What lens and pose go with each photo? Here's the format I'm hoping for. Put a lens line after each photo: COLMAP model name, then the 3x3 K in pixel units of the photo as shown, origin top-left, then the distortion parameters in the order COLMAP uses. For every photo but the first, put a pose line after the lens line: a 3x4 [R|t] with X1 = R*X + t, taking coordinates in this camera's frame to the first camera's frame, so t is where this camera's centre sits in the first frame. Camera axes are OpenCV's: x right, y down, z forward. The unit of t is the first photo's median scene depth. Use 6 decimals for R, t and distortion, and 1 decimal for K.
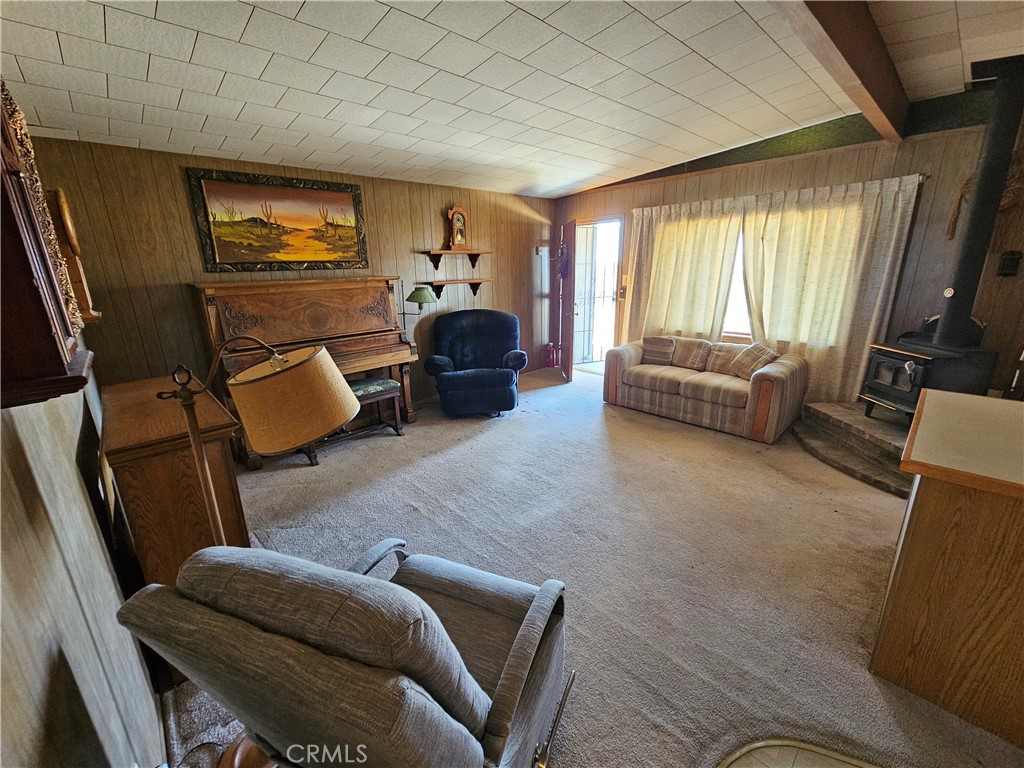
lens RADIAL K [[419.2, 0, 511.7], [0, 419.2, 385.0], [0, 0, 1]] dist [0.003334, -0.002379]
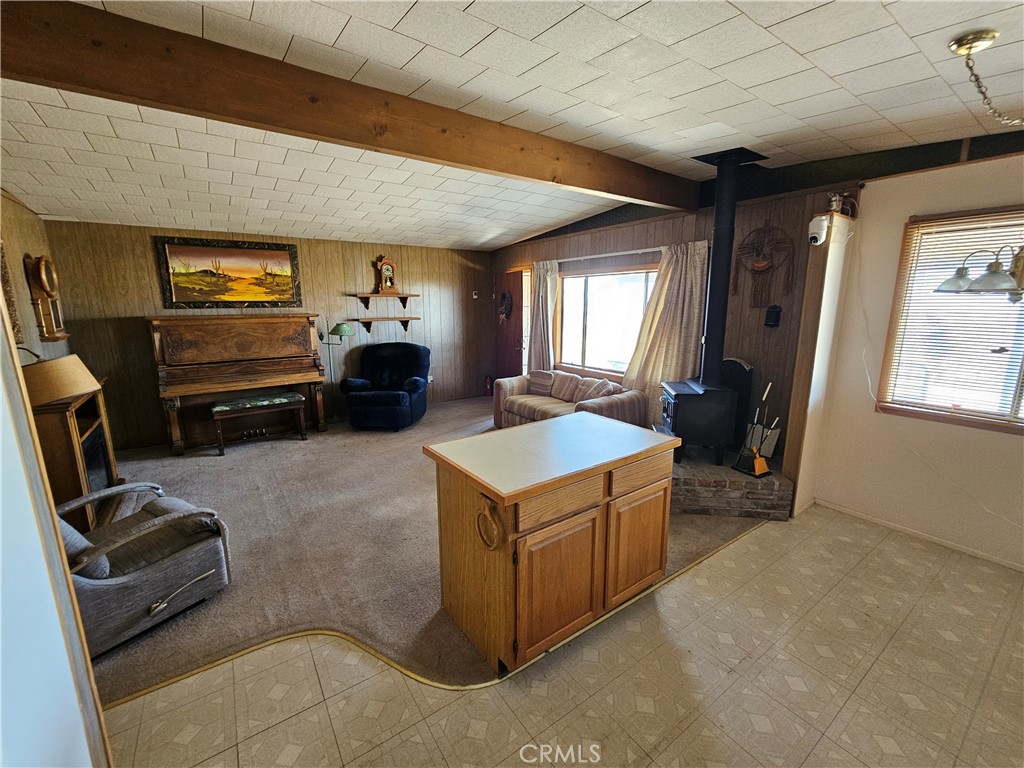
lens RADIAL K [[419.2, 0, 513.6], [0, 419.2, 381.6], [0, 0, 1]] dist [0.003334, -0.002379]
pose [[0.991016, 0.044057, -0.126278, 0.506266], [-0.055288, 0.994685, -0.086860, 0.022018], [0.121780, 0.093062, 0.988185, -0.169617]]
